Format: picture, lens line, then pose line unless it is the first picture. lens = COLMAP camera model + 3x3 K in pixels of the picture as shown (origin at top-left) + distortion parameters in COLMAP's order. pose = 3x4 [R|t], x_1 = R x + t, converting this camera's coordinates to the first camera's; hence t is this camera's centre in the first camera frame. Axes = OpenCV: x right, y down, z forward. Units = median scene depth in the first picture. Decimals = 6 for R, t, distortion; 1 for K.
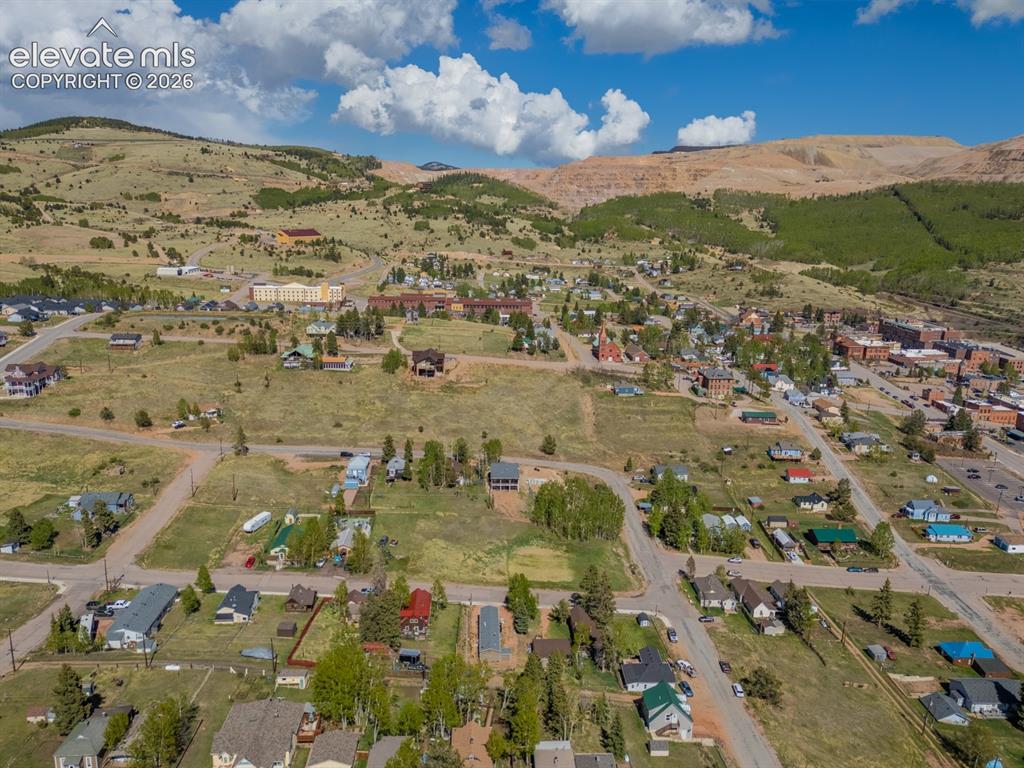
lens RADIAL K [[748.4, 0, 512.0], [0, 748.4, 384.0], [0, 0, 1]] dist [0.072696, -0.055868]
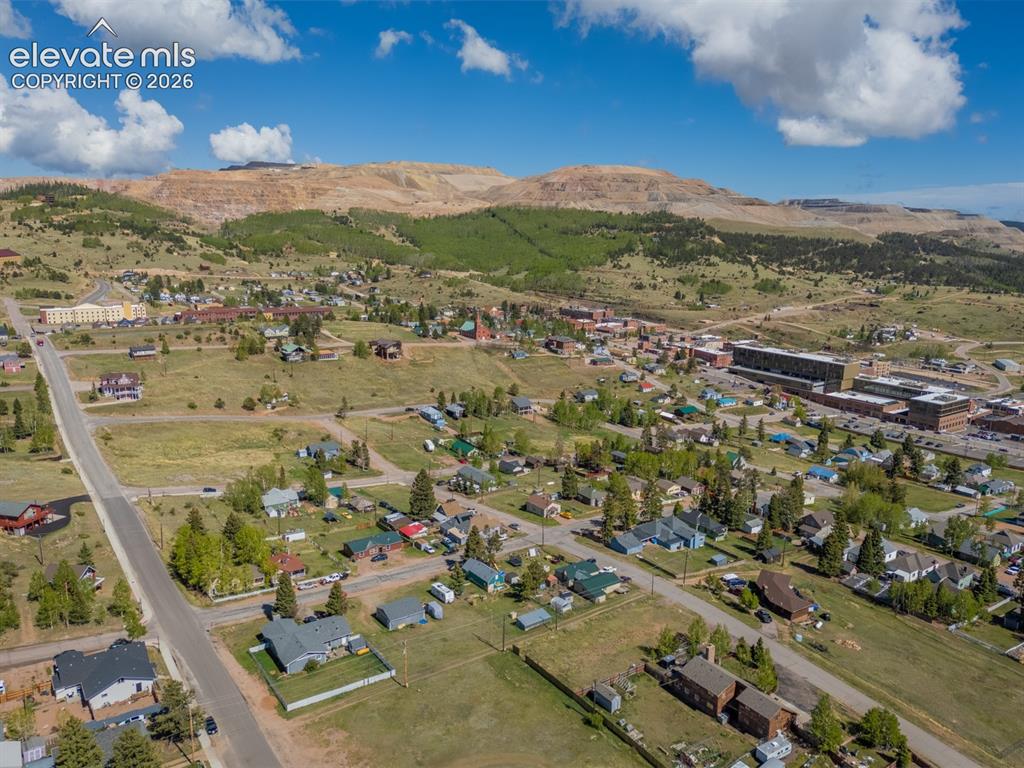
lens RADIAL K [[748.4, 0, 512.0], [0, 748.4, 384.0], [0, 0, 1]] dist [0.072696, -0.055868]
pose [[0.840369, -0.114677, 0.529744, -0.148511], [0.123592, 0.992157, 0.018716, 0.008250], [-0.527735, 0.049744, 0.847951, -0.053829]]
